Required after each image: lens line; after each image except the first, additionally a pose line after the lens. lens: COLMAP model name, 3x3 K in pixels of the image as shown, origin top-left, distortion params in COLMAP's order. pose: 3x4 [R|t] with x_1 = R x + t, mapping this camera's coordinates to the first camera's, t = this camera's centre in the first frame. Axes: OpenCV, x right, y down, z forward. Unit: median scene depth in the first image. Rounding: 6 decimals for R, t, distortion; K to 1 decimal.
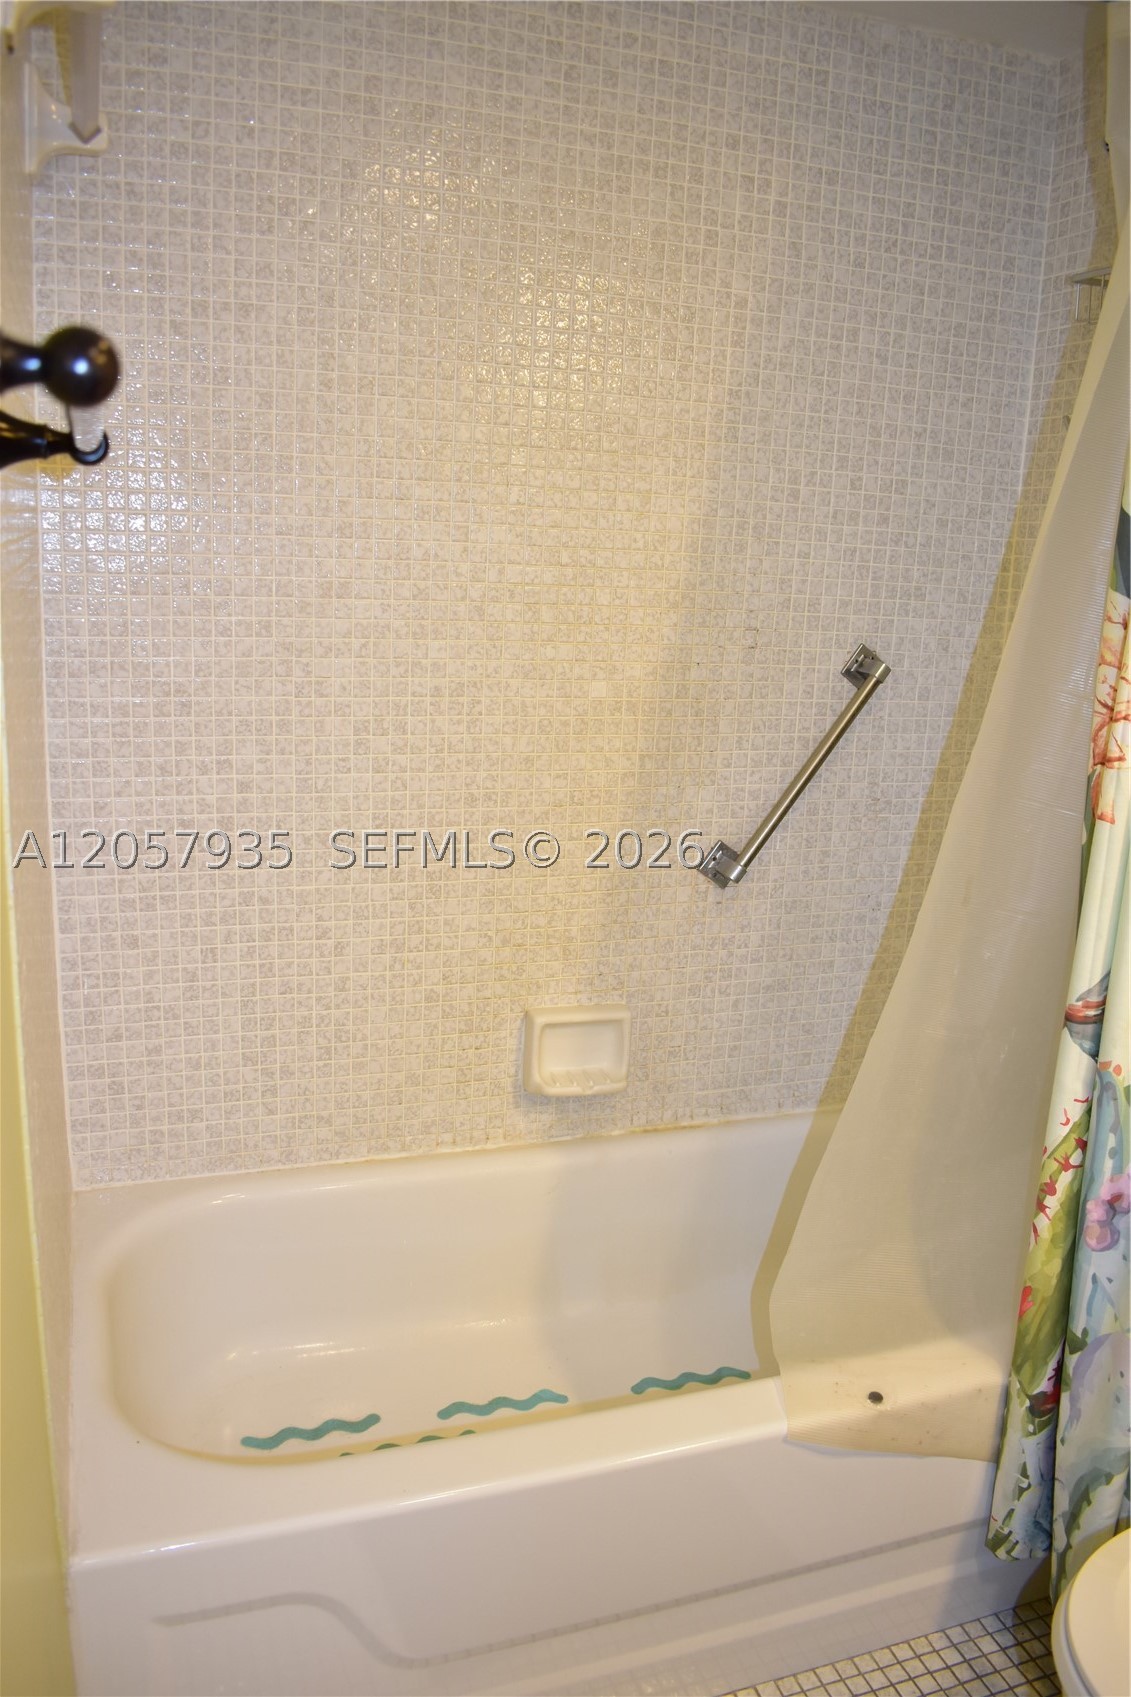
lens RADIAL K [[1321.3, 0, 565.5], [0, 1321.3, 848.5], [0, 0, 1]] dist [-0.097720, 0.015839]
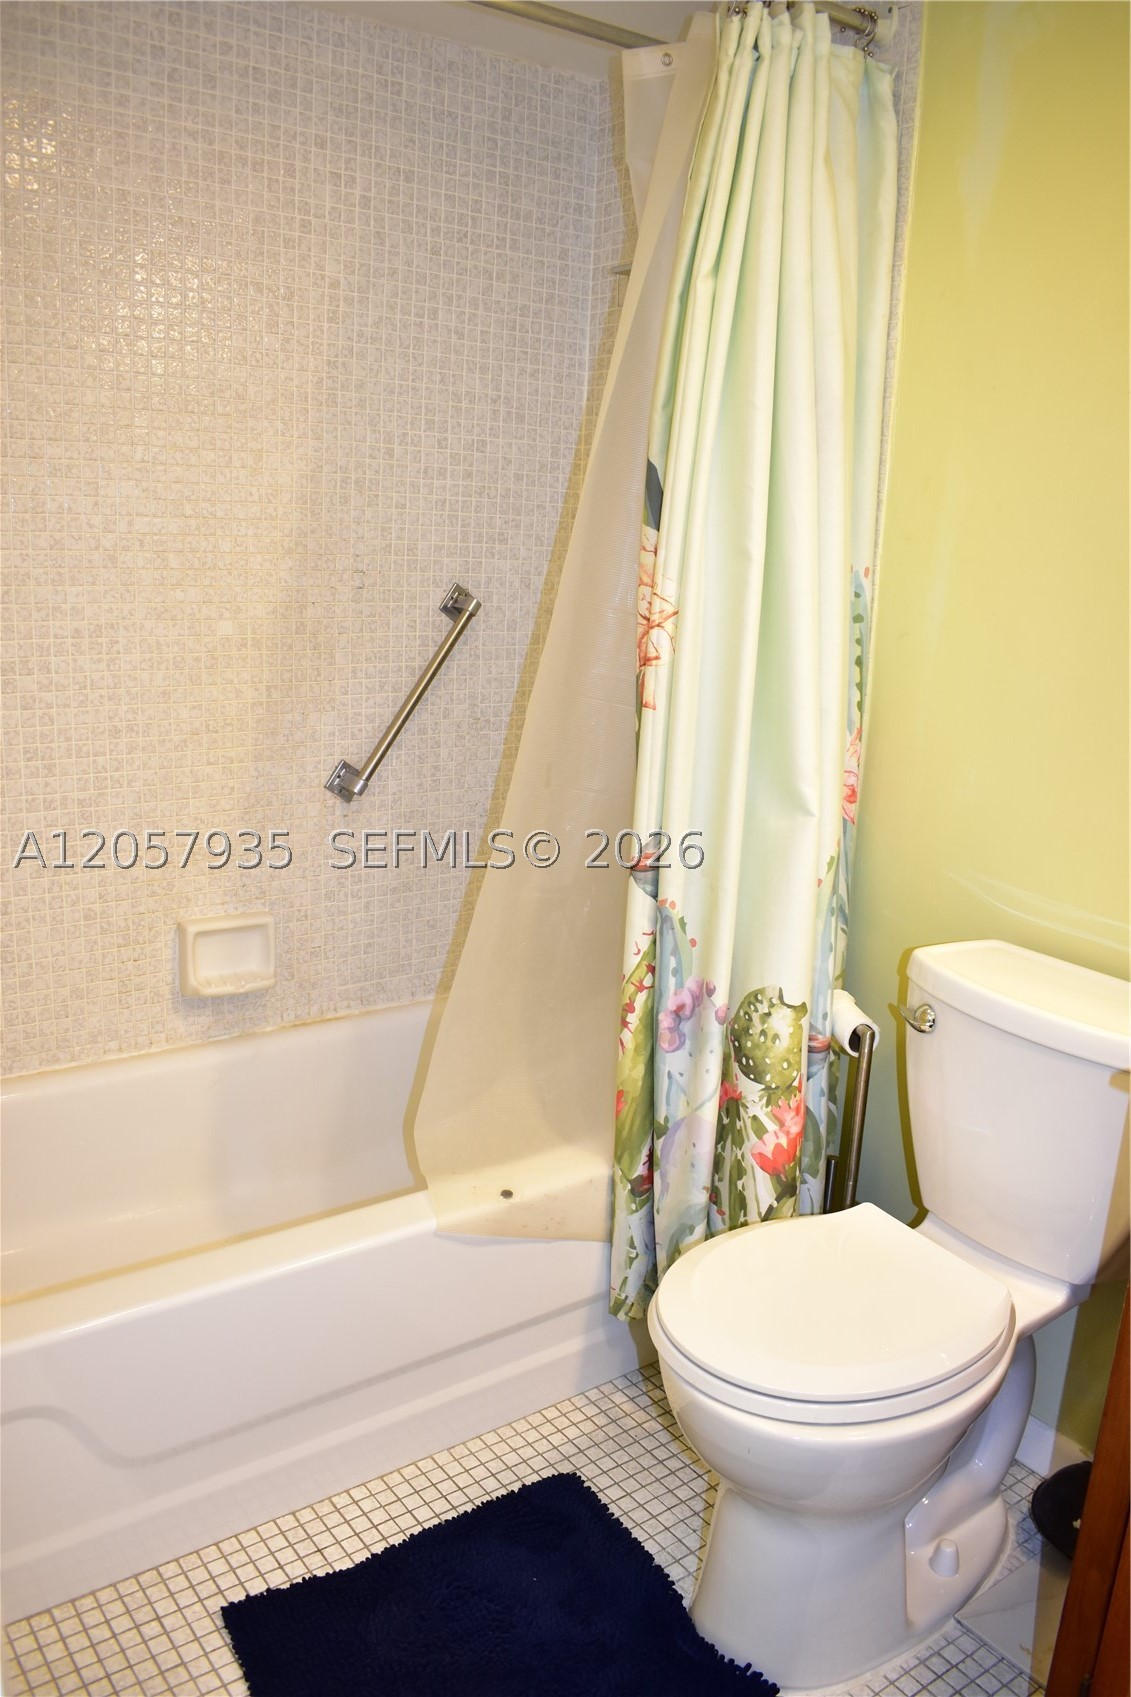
lens RADIAL K [[1321.3, 0, 565.5], [0, 1321.3, 848.5], [0, 0, 1]] dist [-0.097720, 0.015839]
pose [[0.958446, -0.071258, 0.276232, -0.019185], [0.064885, 0.997375, 0.032154, 0.050763], [-0.277798, -0.012894, 0.960553, -0.154917]]
